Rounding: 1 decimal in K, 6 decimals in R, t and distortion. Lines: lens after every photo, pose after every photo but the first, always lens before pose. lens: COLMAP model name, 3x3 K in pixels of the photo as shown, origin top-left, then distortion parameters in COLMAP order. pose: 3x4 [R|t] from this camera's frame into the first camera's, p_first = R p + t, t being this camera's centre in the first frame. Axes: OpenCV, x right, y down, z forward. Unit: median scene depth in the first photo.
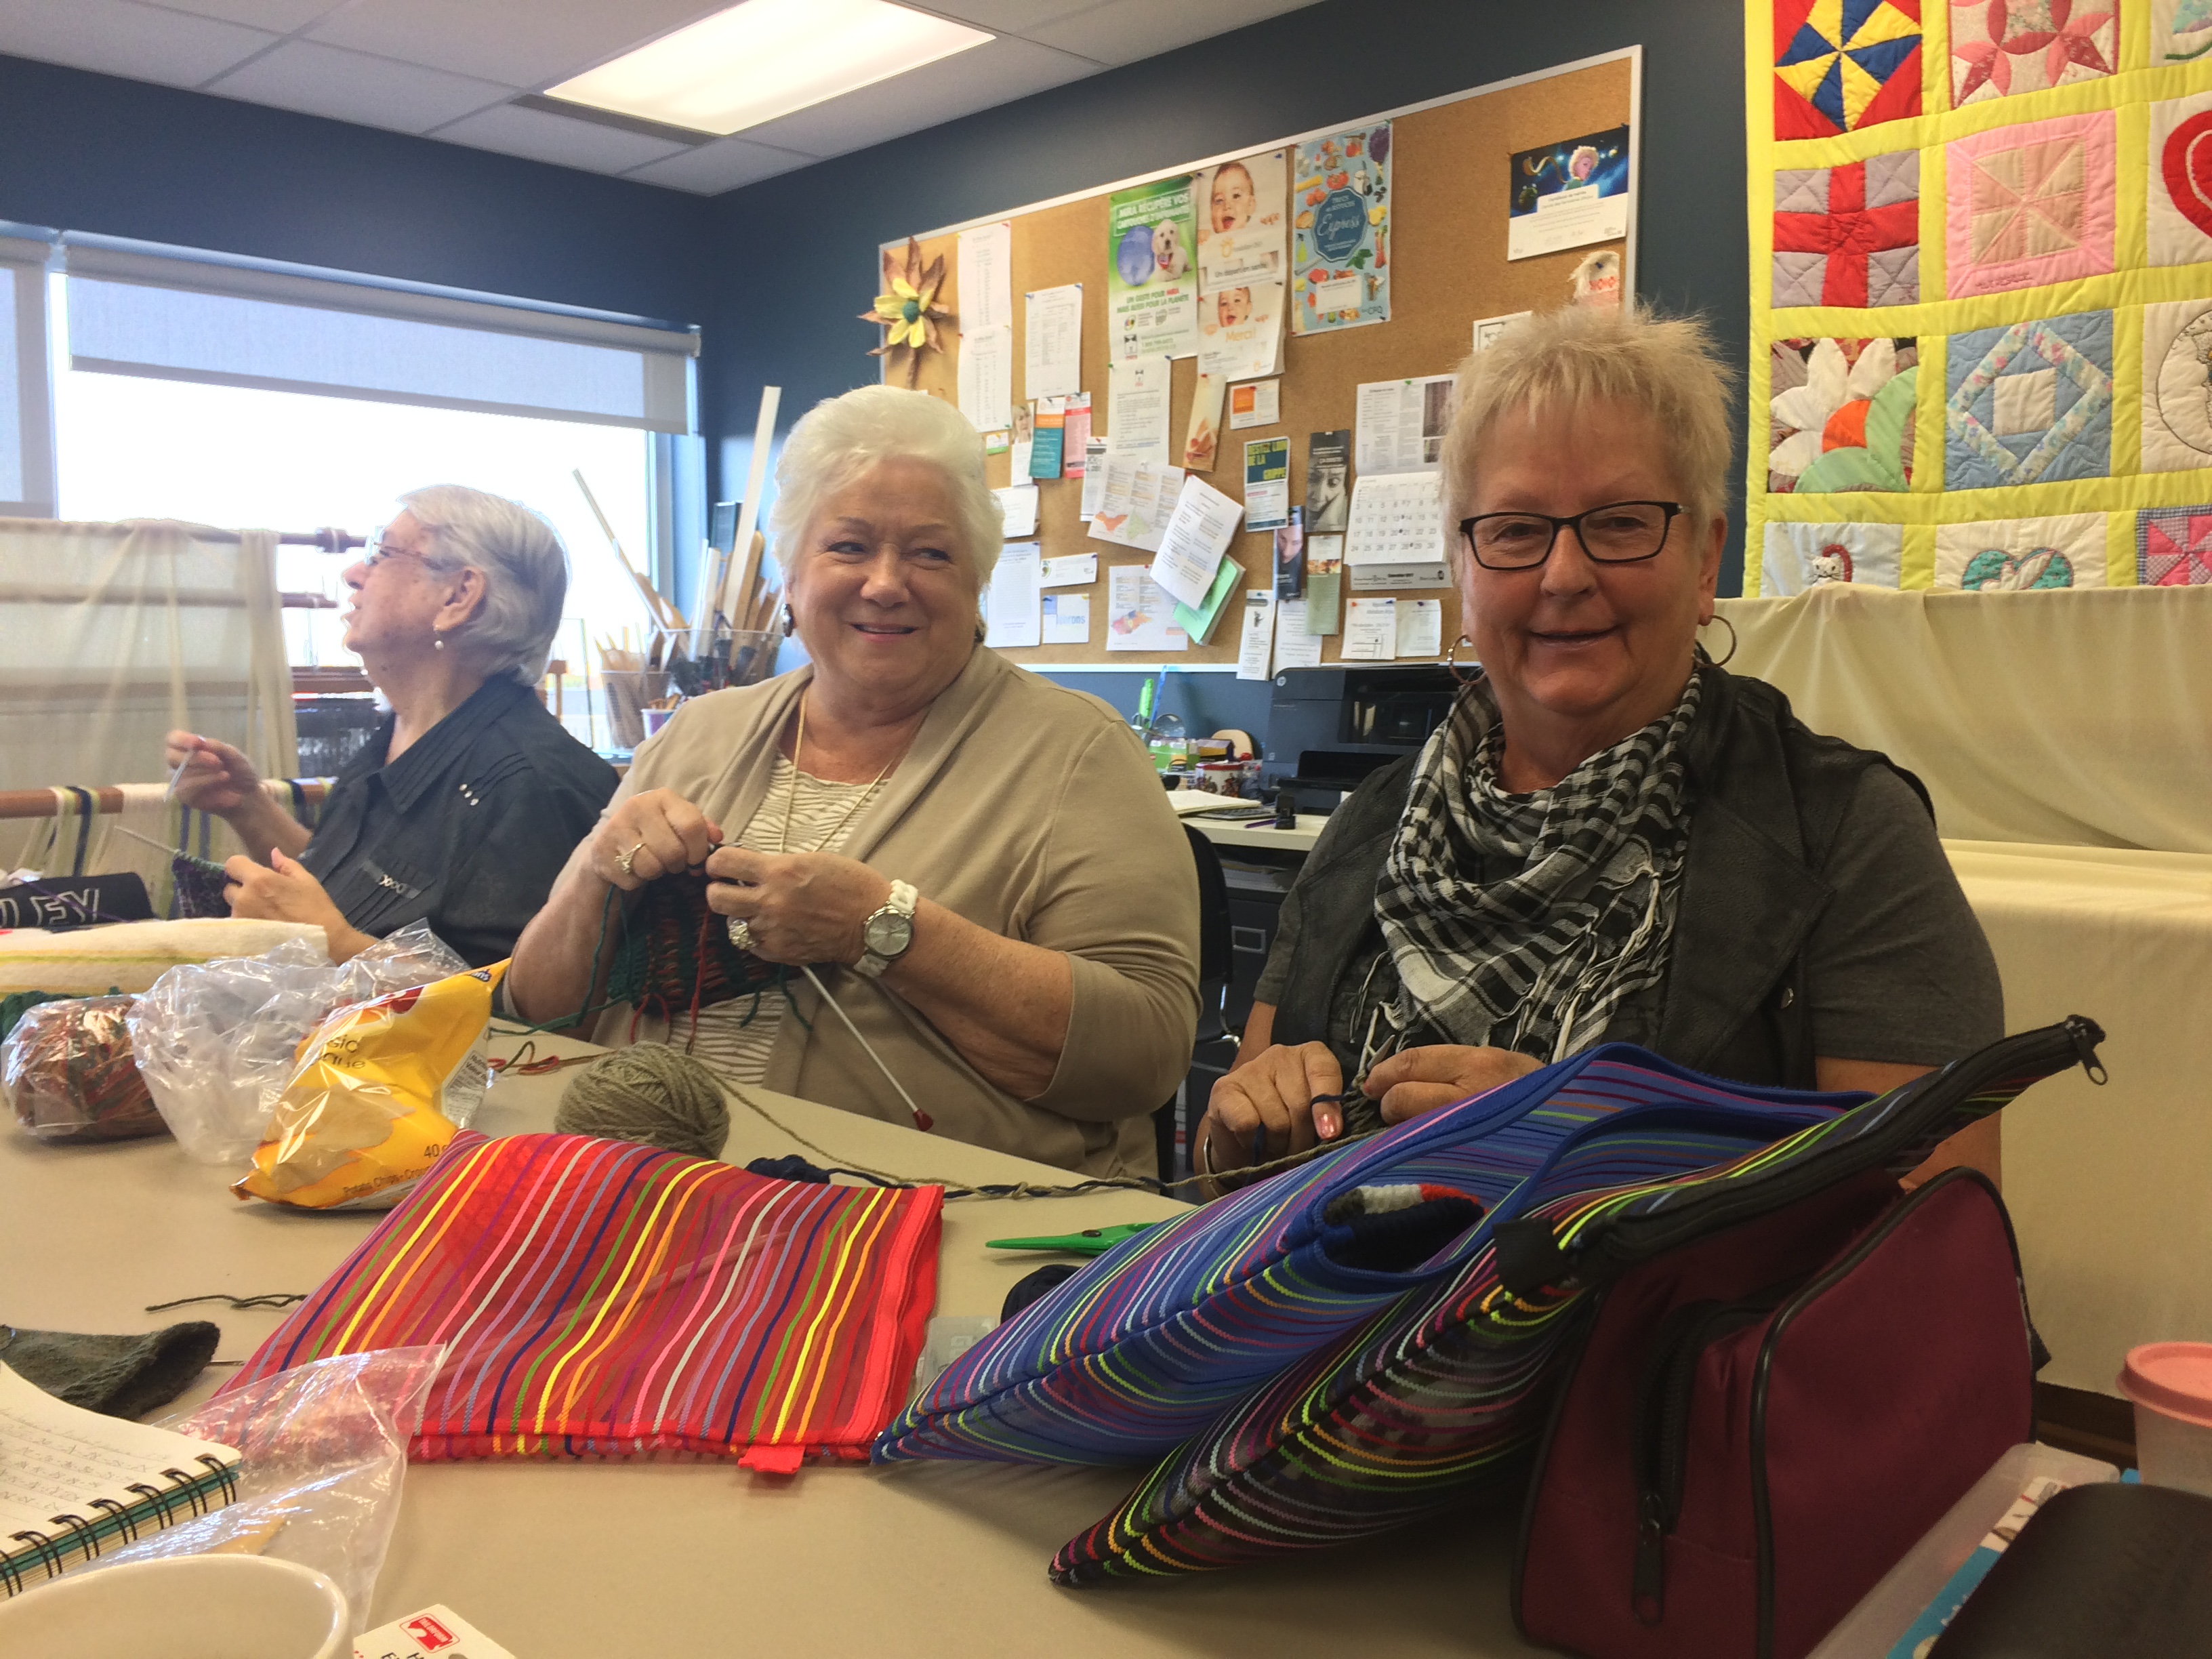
lens RADIAL K [[1892.1, 0, 1106.0], [0, 1892.1, 829.5], [0, 0, 1]] dist [0.092218, -0.093817]
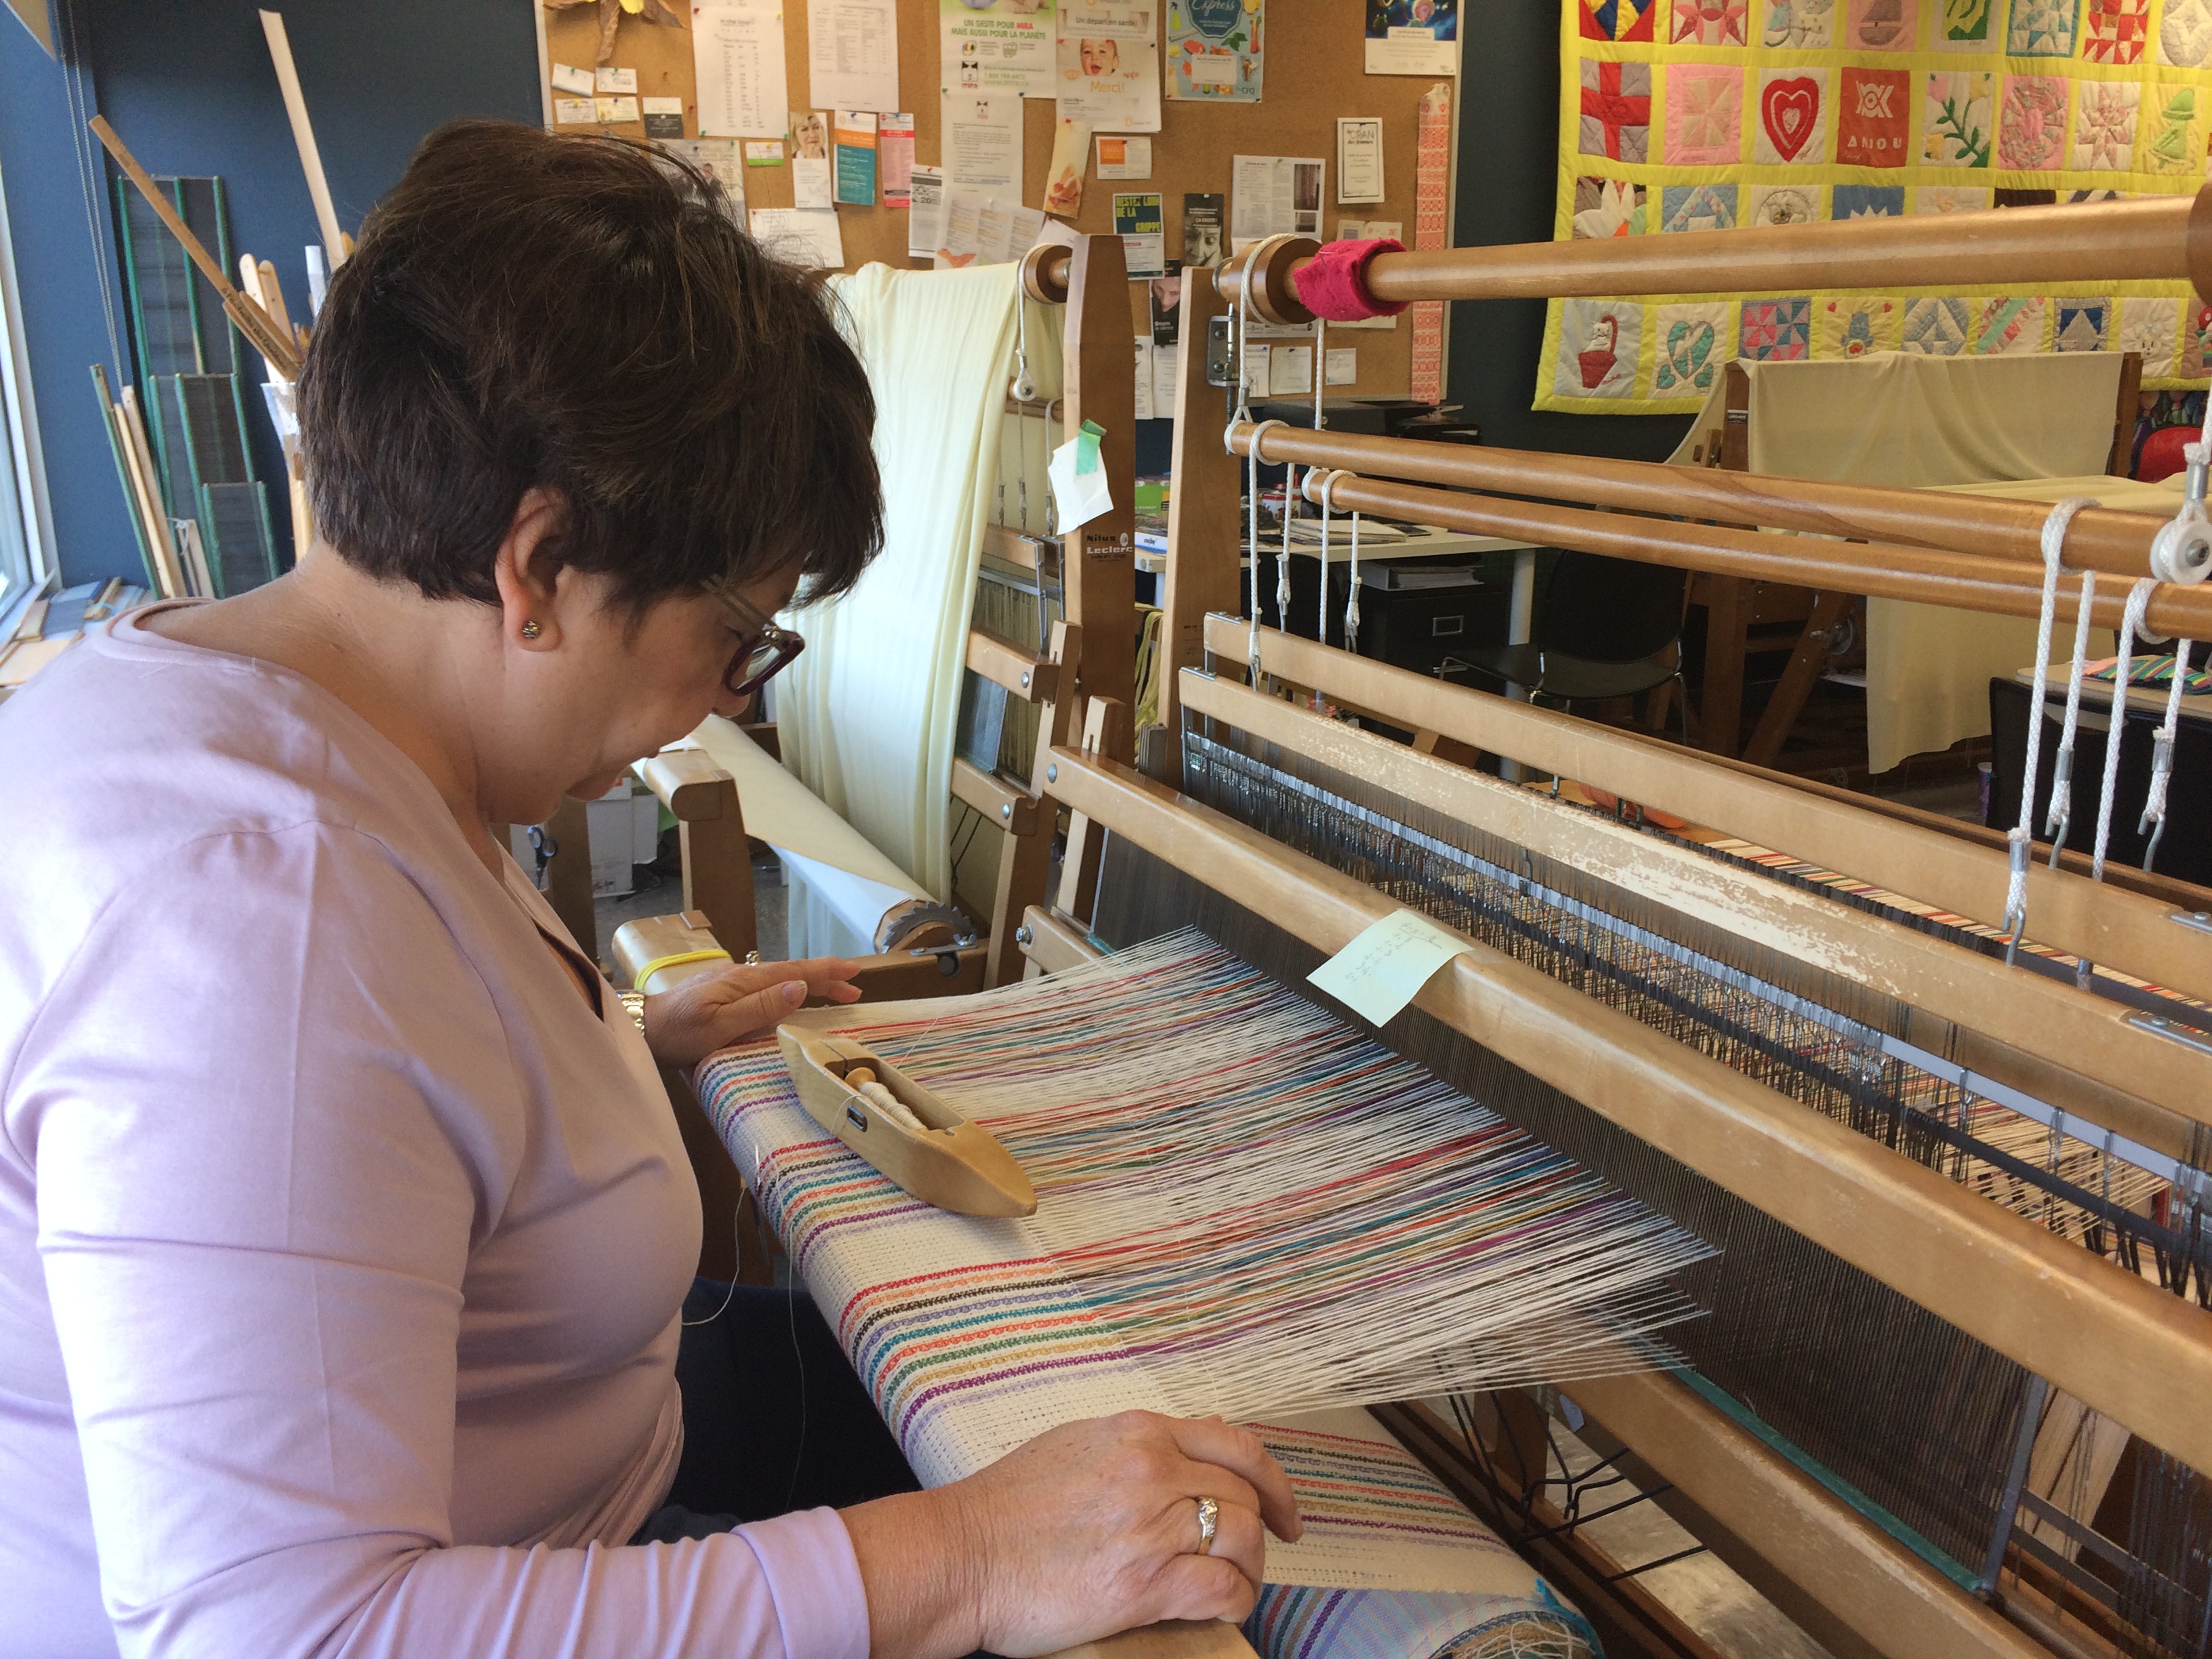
lens RADIAL K [[1892.1, 0, 1106.0], [0, 1892.1, 829.5], [0, 0, 1]] dist [0.092218, -0.093817]
pose [[0.360007, -0.249091, 0.899082, -1.041667], [0.087778, 0.968467, 0.233166, -0.113049], [-0.928811, -0.005022, 0.370519, 0.632875]]
